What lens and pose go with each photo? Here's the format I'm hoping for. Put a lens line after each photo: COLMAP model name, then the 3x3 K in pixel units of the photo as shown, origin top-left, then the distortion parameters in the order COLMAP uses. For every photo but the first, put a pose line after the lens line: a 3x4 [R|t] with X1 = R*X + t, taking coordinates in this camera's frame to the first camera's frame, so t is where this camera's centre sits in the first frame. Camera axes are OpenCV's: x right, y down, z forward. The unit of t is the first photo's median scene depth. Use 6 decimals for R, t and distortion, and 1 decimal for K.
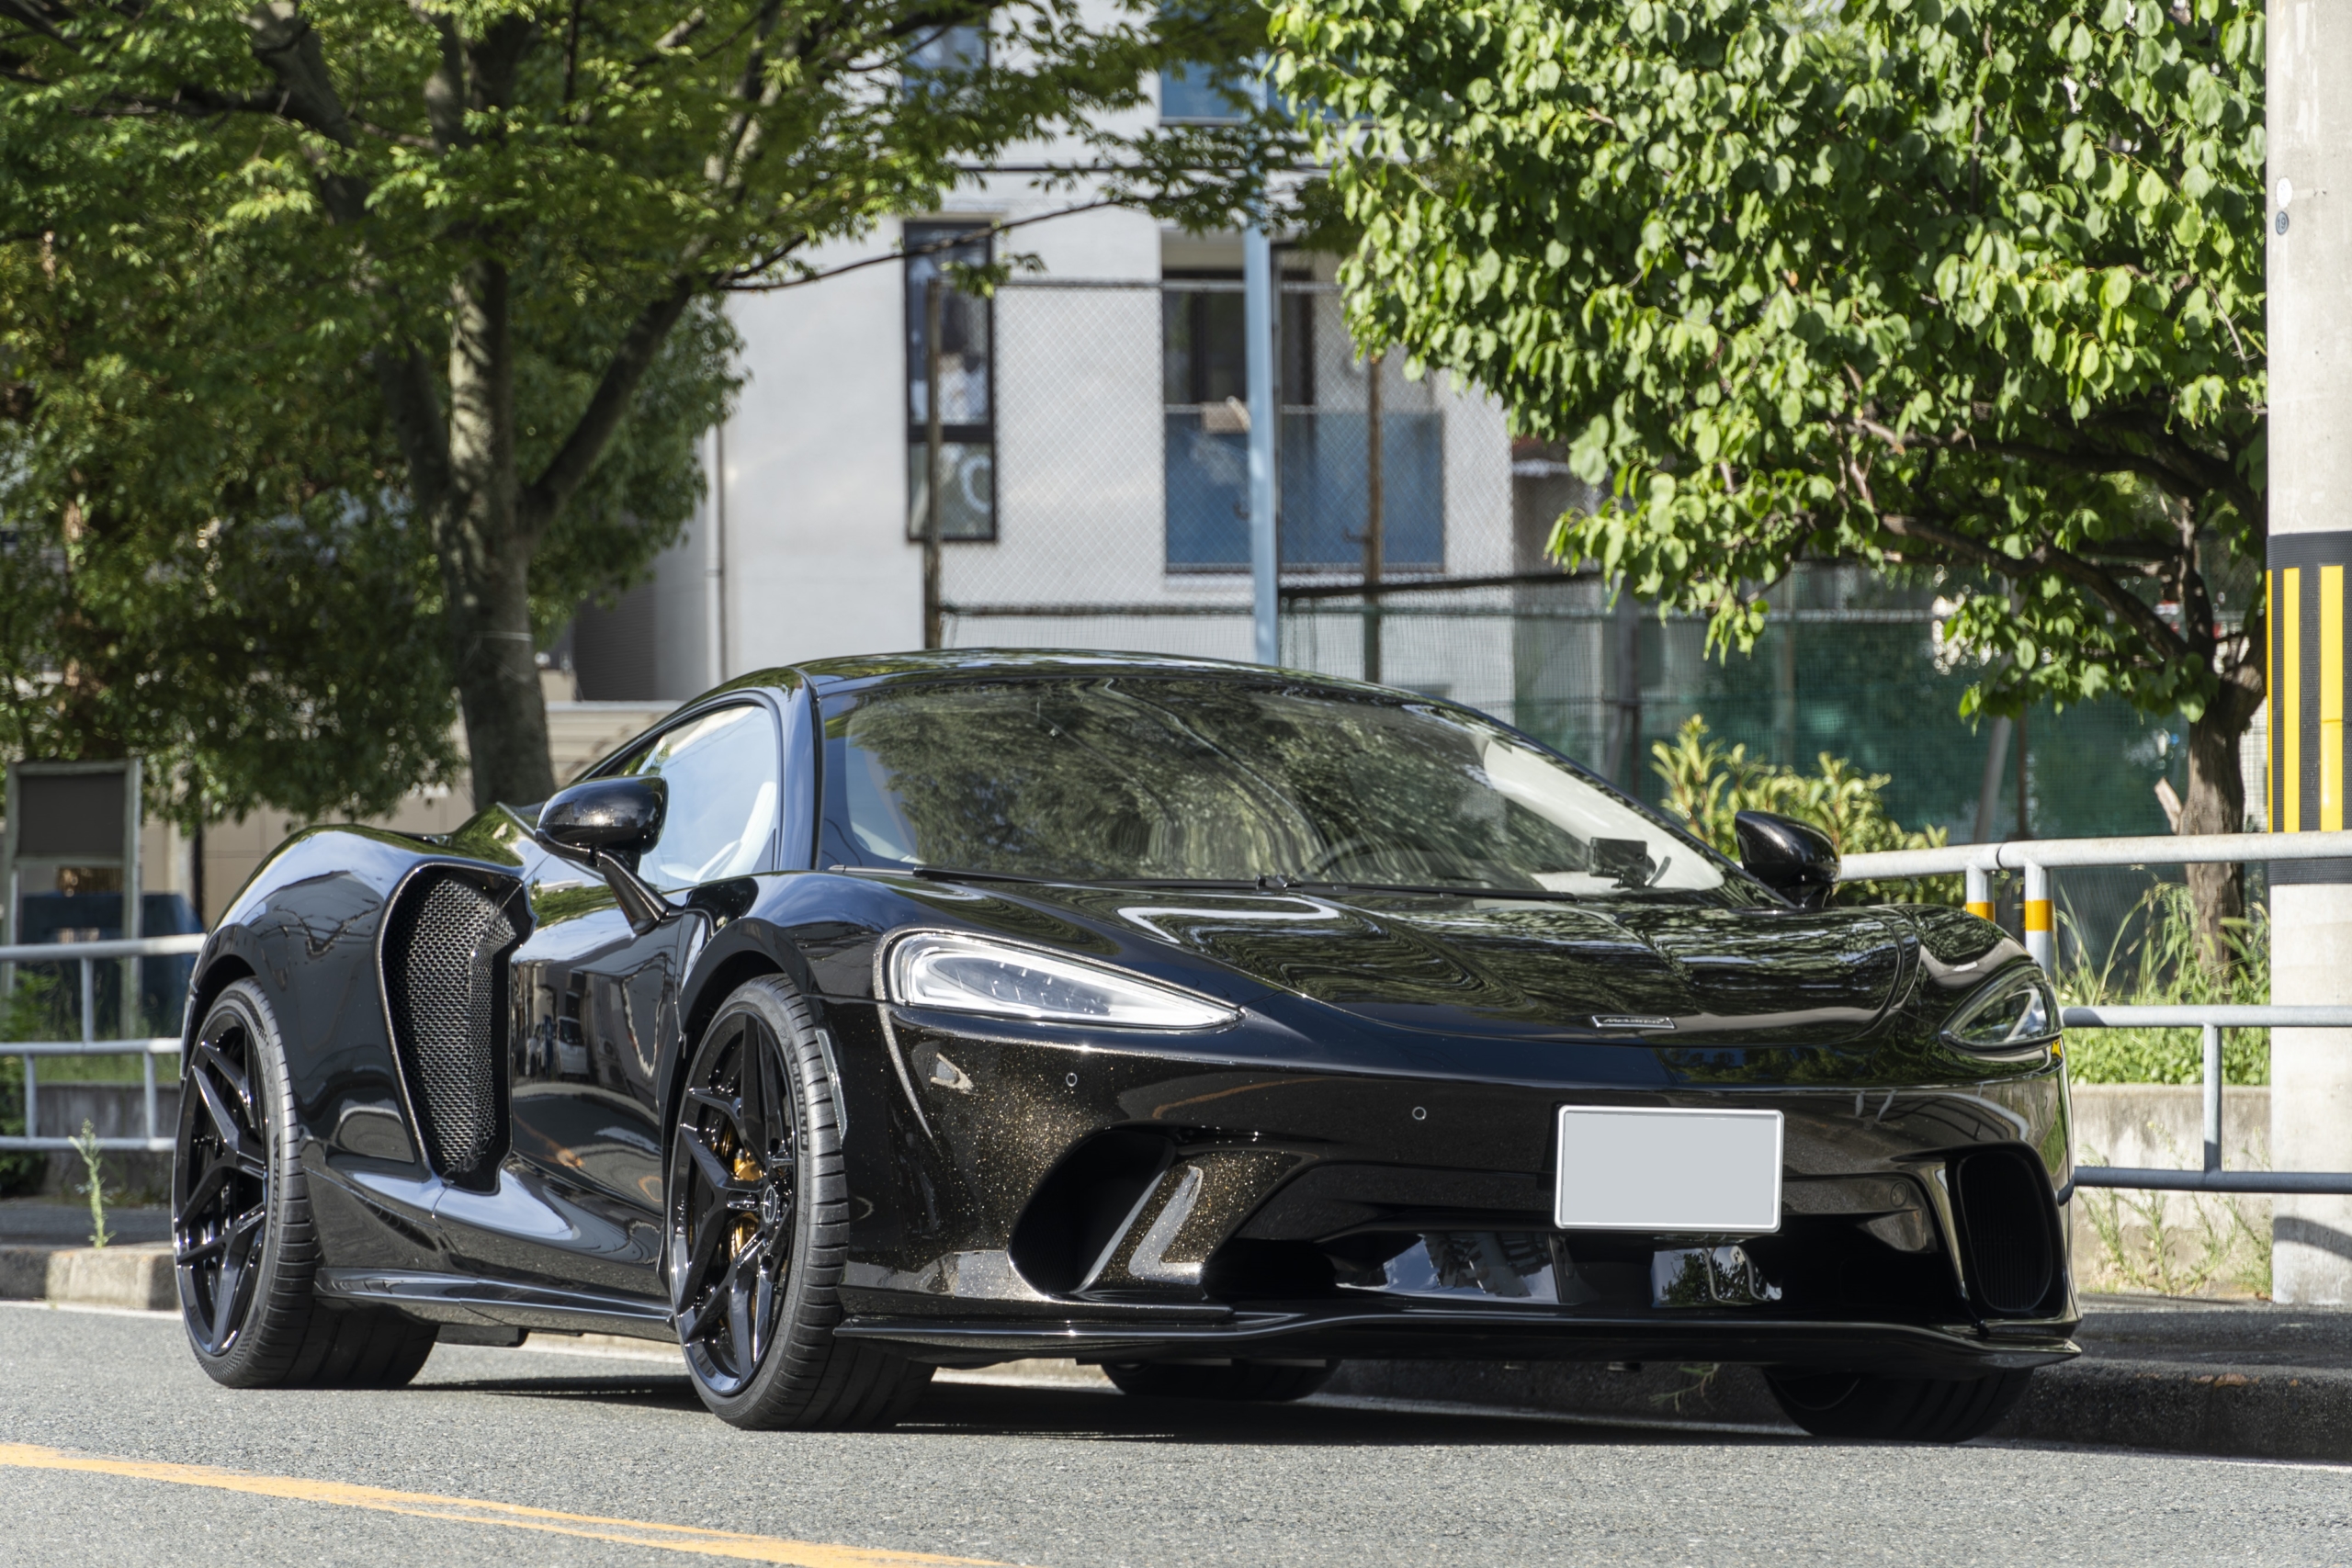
lens RADIAL K [[10311.1, 0, 1176.0], [0, 10311.1, 784.0], [0, 0, 1]] dist [0.201846, -6.416228]
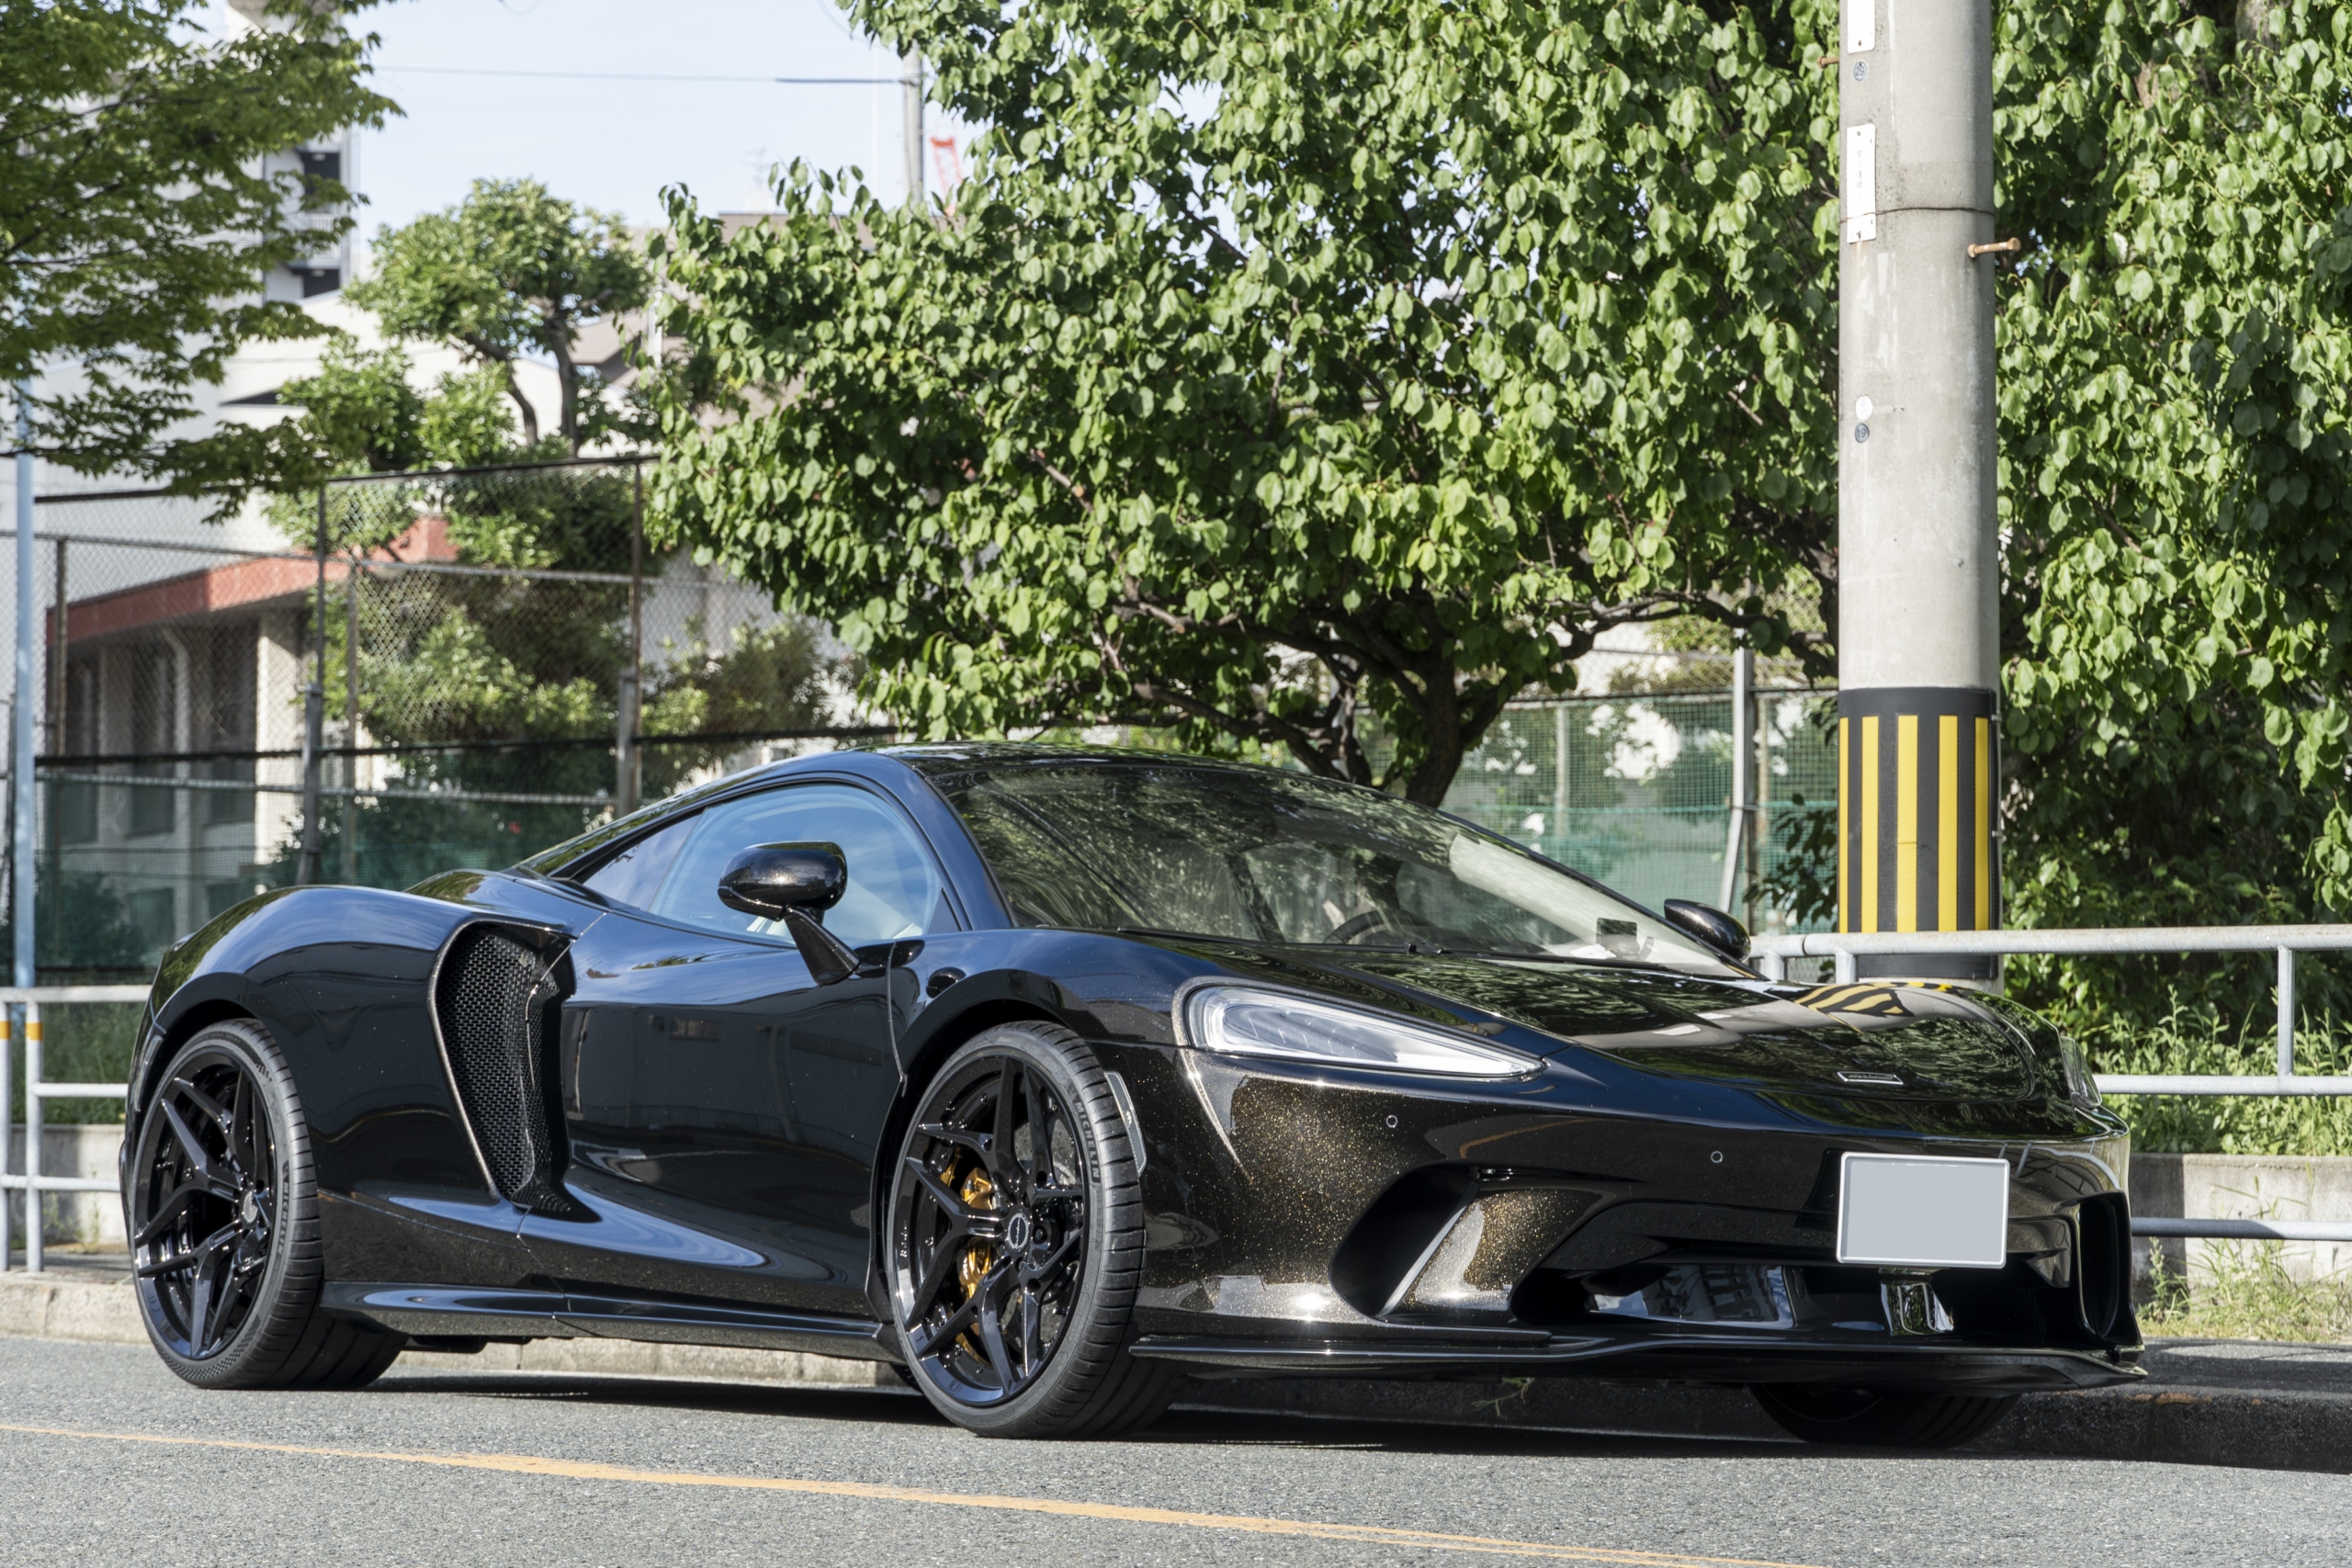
lens RADIAL K [[6830.1, 0, 1176.2], [0, 6830.1, 596.9], [0, 0, 1]] dist [0.101129, -0.286523]
pose [[0.961098, 0.037028, 0.273715, -0.161484], [-0.022895, 0.998243, -0.054650, 0.009145], [-0.275257, 0.046257, 0.960257, 0.211465]]
